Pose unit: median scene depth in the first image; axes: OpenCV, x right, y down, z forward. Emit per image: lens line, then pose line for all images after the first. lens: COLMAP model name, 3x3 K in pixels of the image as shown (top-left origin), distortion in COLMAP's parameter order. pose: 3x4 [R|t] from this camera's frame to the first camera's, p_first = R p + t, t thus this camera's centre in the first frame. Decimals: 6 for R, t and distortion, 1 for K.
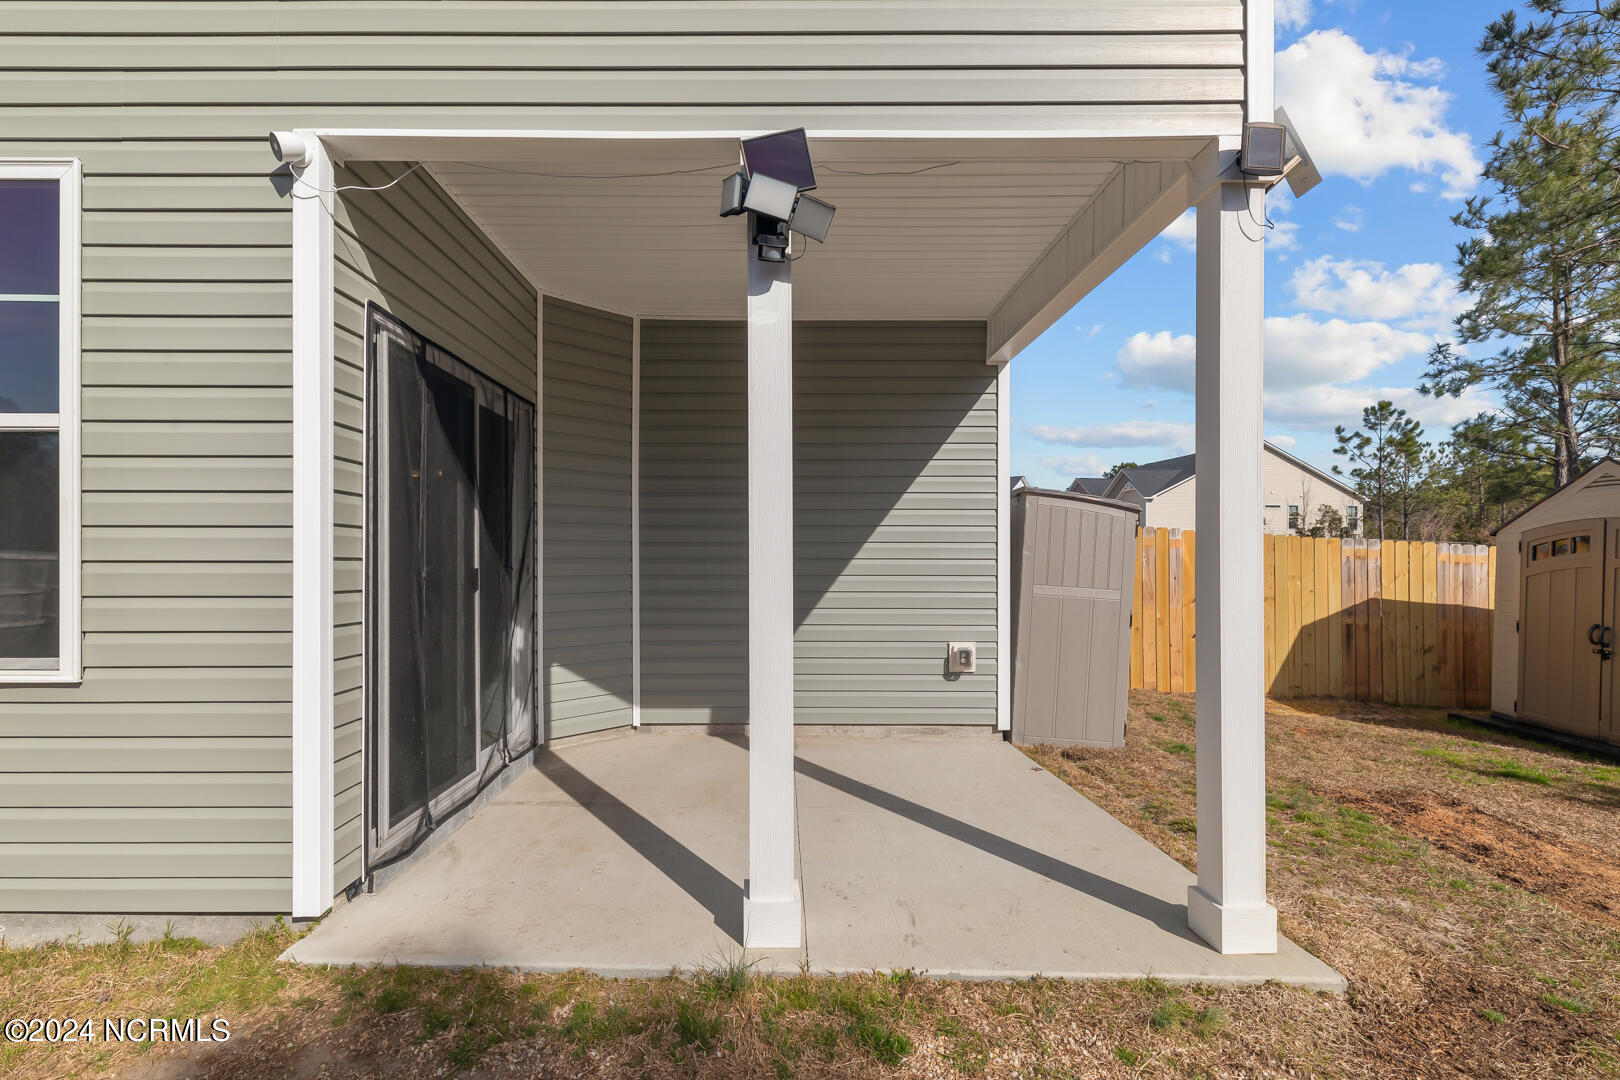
lens RADIAL K [[758.7, 0, 772.9], [0, 758.7, 559.4], [0, 0, 1]] dist [0.003868, -0.000052]
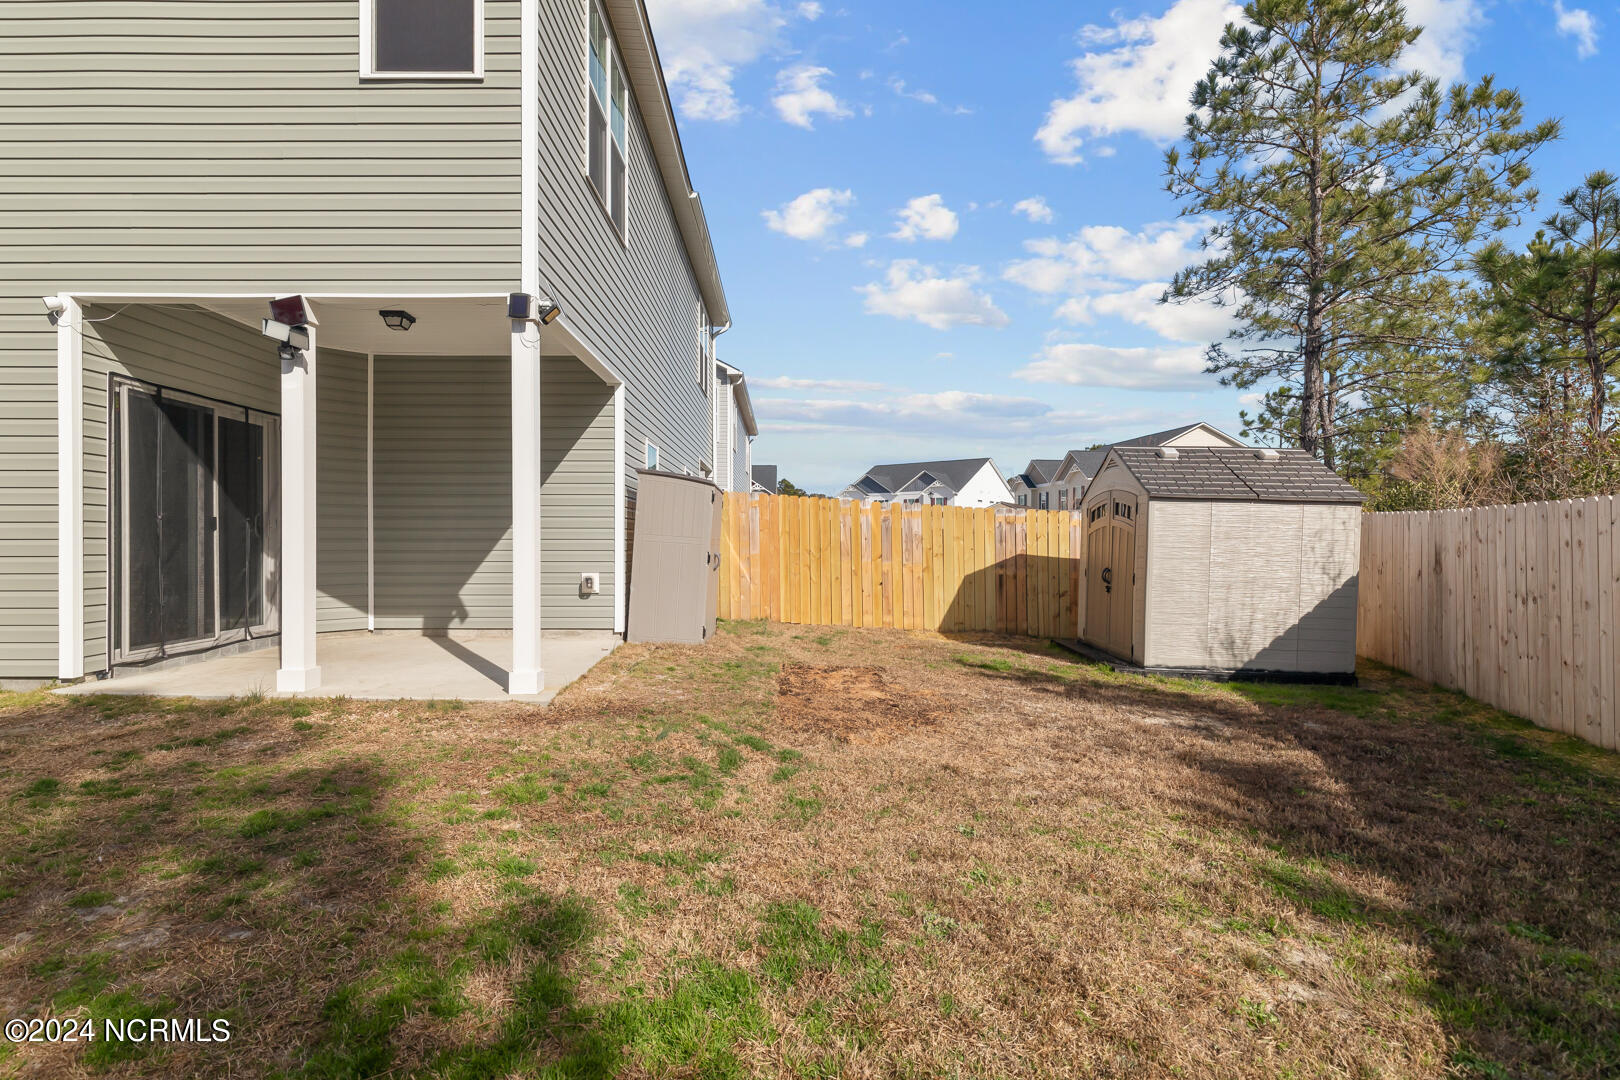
lens RADIAL K [[776.3, 0, 775.6], [0, 776.3, 544.1], [0, 0, 1]] dist [0.011587, -0.000582]
pose [[0.999939, -0.000364, -0.011024, 0.390100], [0.000376, 0.999999, 0.001145, 0.031899], [0.011024, -0.001149, 0.999939, -0.320562]]
